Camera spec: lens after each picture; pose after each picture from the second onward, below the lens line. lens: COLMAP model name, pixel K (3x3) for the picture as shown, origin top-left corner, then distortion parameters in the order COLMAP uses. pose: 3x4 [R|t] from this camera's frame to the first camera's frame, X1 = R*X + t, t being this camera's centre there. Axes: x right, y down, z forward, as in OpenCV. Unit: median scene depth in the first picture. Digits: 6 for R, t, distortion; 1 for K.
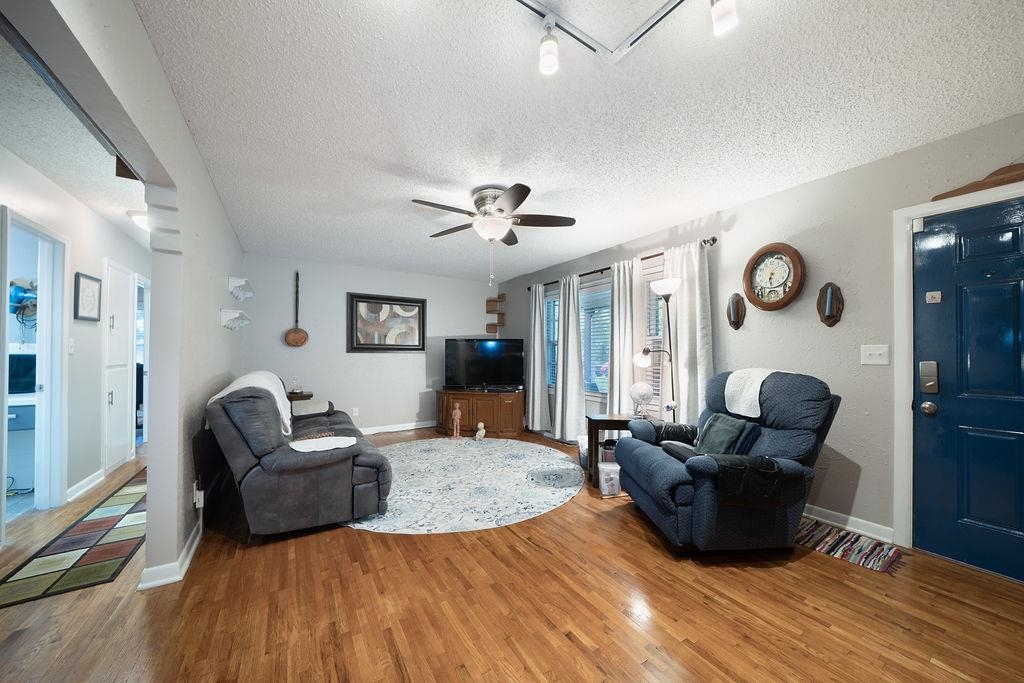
lens RADIAL K [[349.4, 0, 506.6], [0, 349.4, 349.5], [0, 0, 1]] dist [-0.012495, 0.000058]
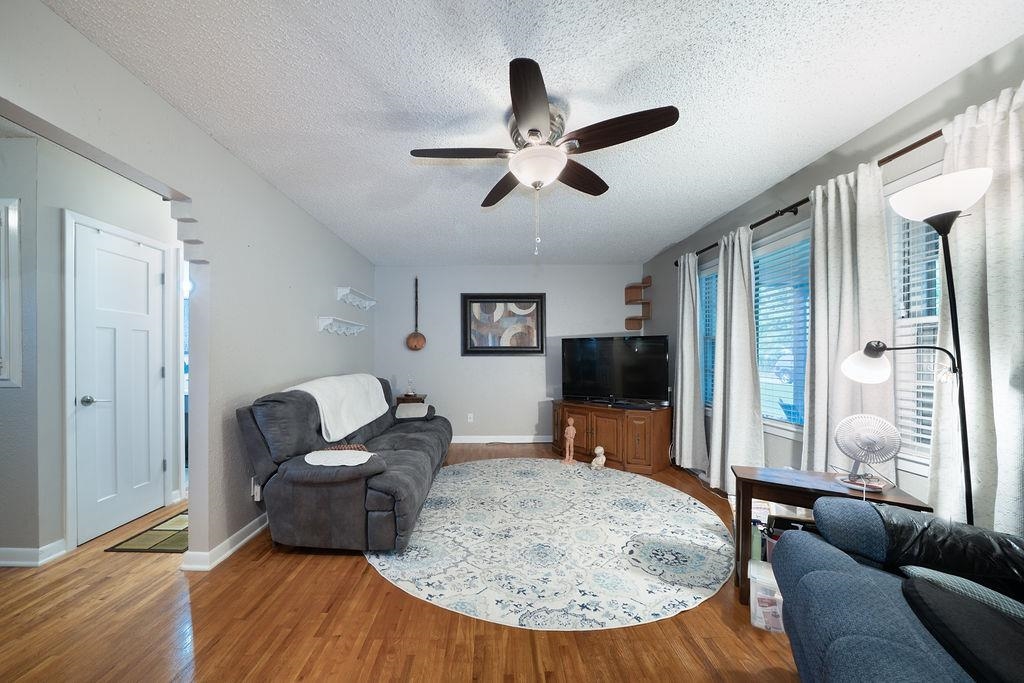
lens RADIAL K [[357.0, 0, 484.5], [0, 357.0, 356.1], [0, 0, 1]] dist [-0.013875, 0.000282]
pose [[0.841385, -0.004843, -0.540414, 0.171457], [0.009787, 0.999932, 0.006277, 0.004834], [0.540347, -0.010571, 0.841376, 0.264950]]
